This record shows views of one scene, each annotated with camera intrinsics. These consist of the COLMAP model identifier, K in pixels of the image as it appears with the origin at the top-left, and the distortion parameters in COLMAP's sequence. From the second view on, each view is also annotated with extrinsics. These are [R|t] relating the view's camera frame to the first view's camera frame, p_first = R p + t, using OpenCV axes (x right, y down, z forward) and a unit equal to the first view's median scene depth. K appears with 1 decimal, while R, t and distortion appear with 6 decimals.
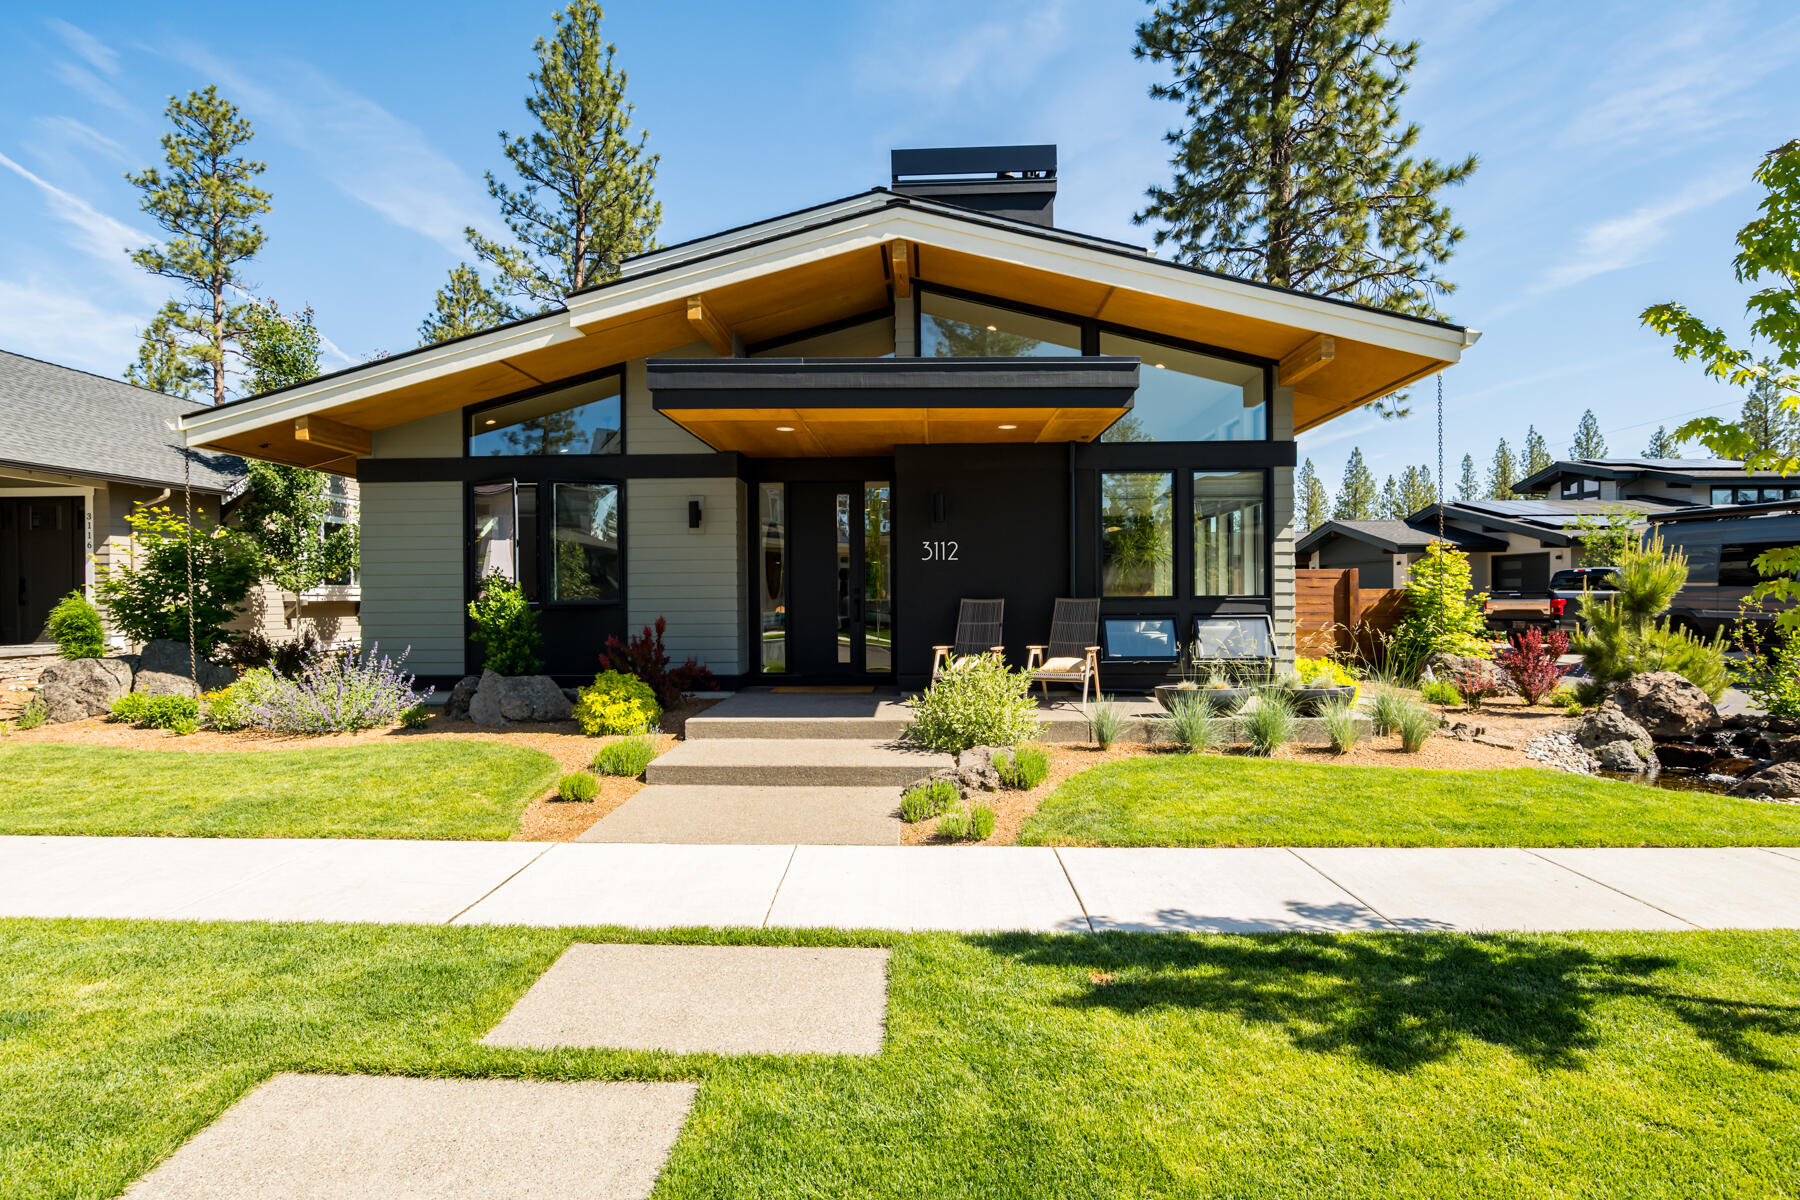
lens RADIAL K [[901.3, 0, 900.0], [0, 901.3, 600.0], [0, 0, 1]] dist [-0.005462, 0.000010]
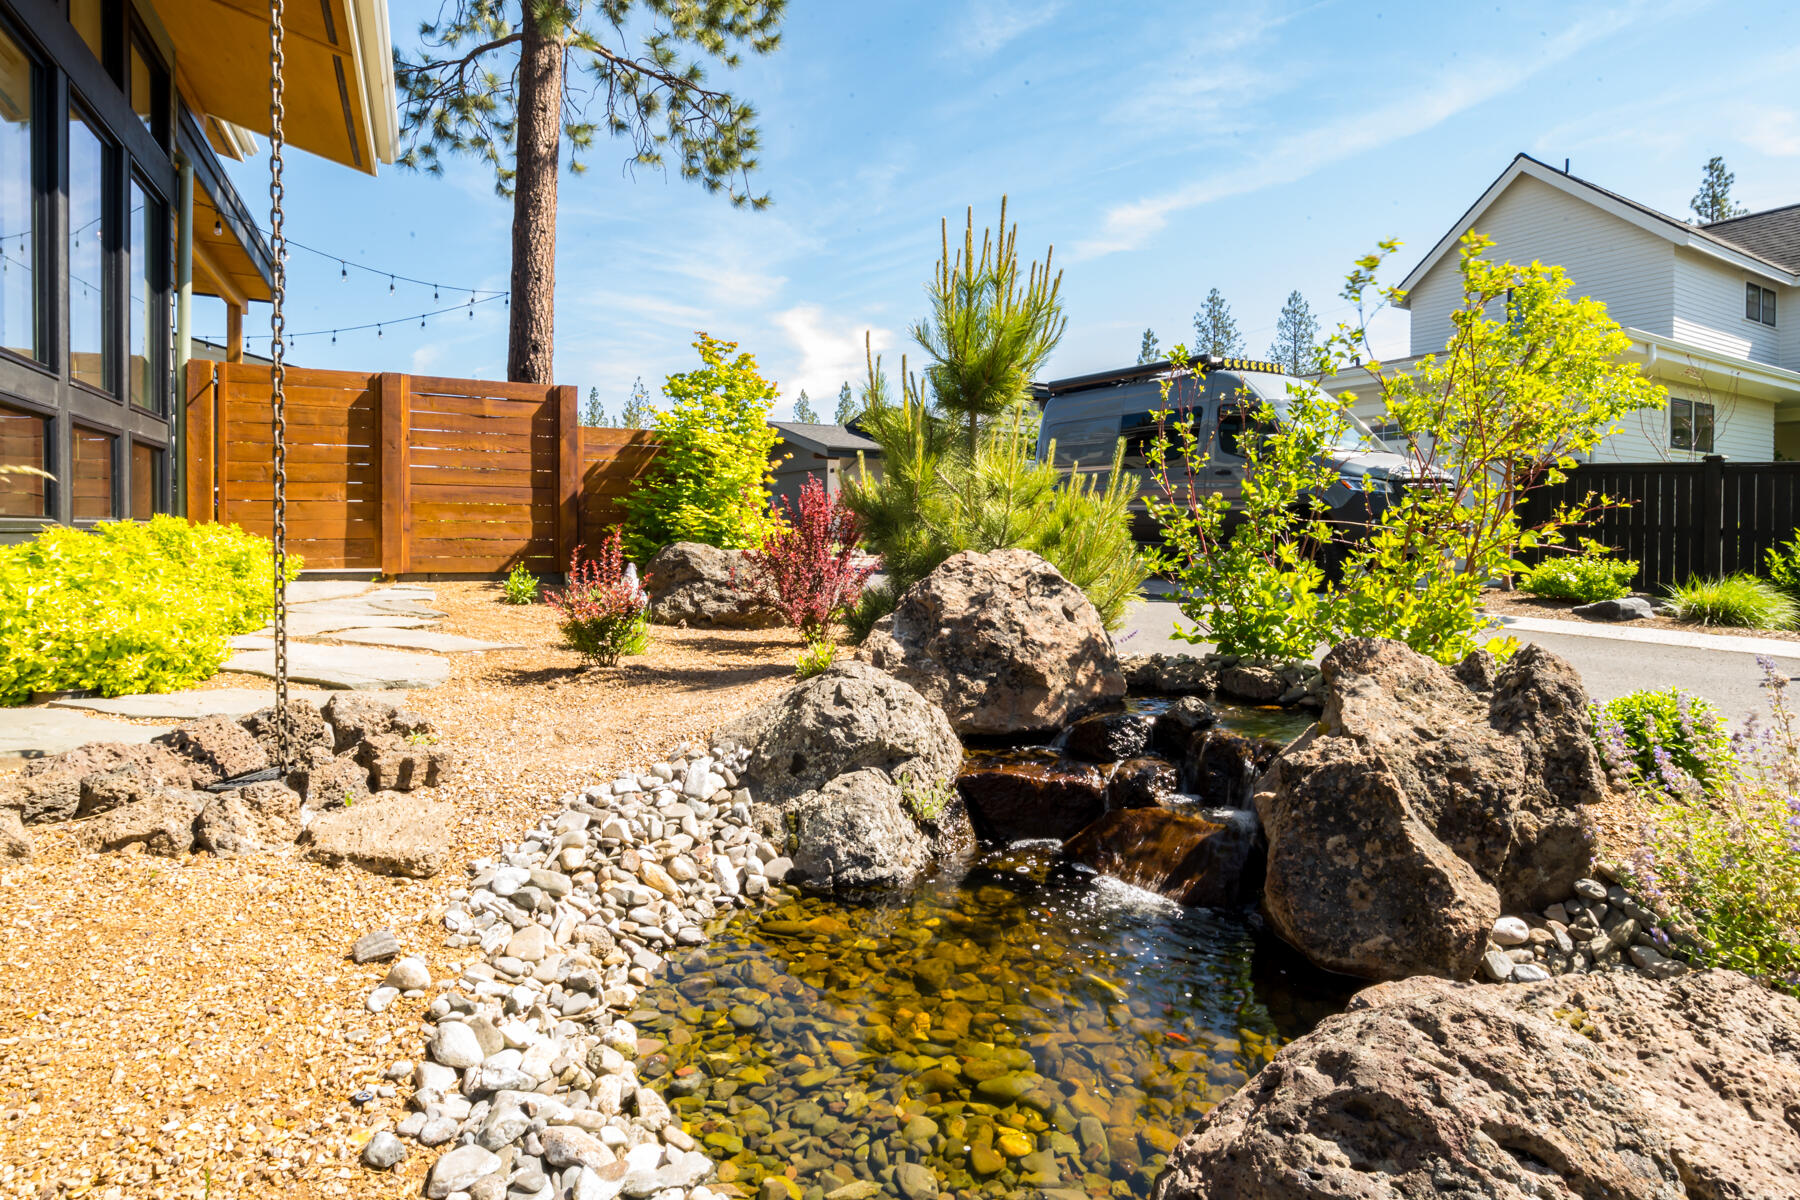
lens RADIAL K [[933.7, 0, 894.2], [0, 933.7, 533.7], [0, 0, 1]] dist [-0.011767, 0.000434]
pose [[0.876329, 0.007591, 0.481652, 0.636168], [-0.005863, 0.999970, -0.005092, 0.077247], [-0.481677, 0.001638, 0.876348, 0.697149]]
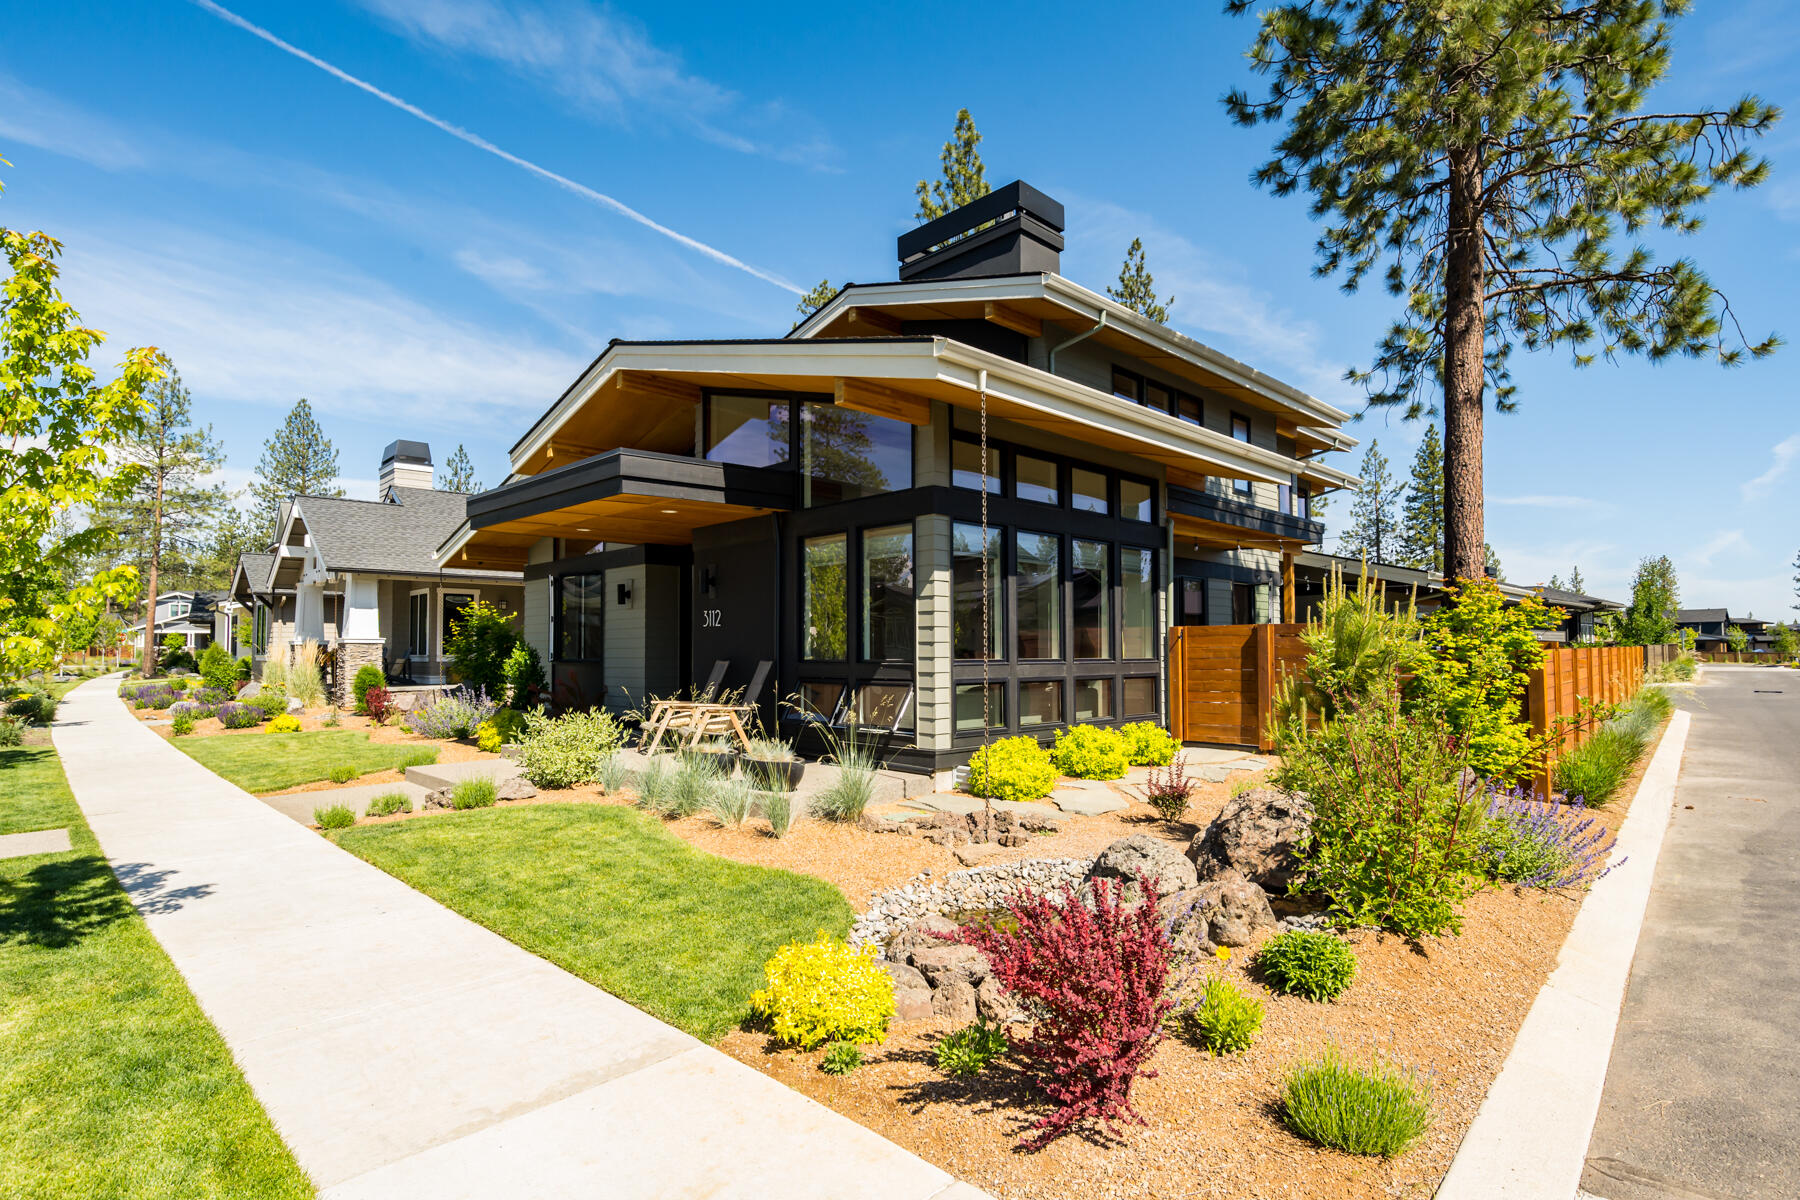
lens RADIAL K [[929.4, 0, 900.0], [0, 929.4, 600.0], [0, 0, 1]] dist [-0.016173, -0.001943]
pose [[0.720278, -0.035005, -0.692802, 1.136331], [-0.005498, 0.998407, -0.056162, -0.014608], [0.693664, 0.044261, 0.718938, 0.354958]]
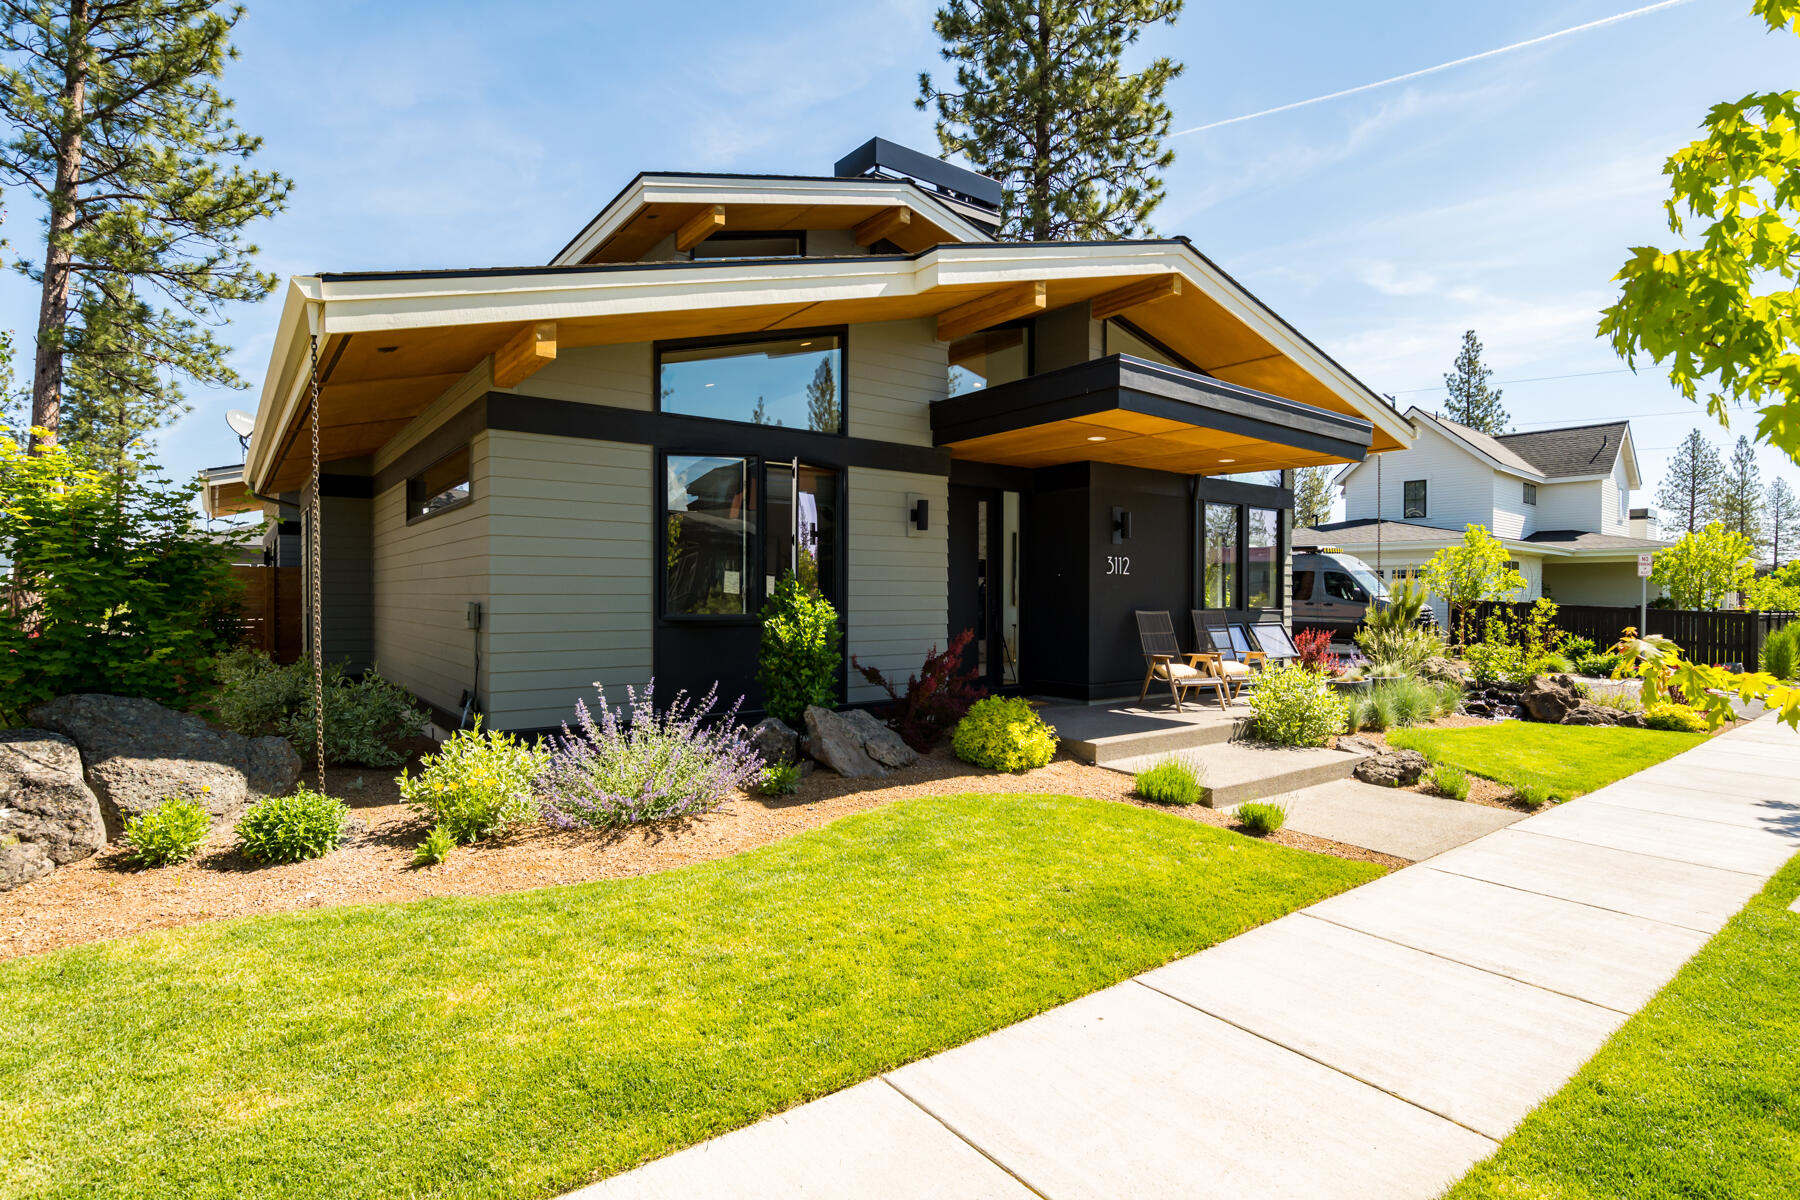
lens RADIAL K [[901.3, 0, 900.0], [0, 901.3, 600.0], [0, 0, 1]] dist [-0.005462, 0.000010]
pose [[0.771439, 0.005857, 0.636276, -0.915370], [-0.001545, 0.999972, -0.007332, -0.006275], [-0.636301, 0.004673, 0.771426, 0.382160]]
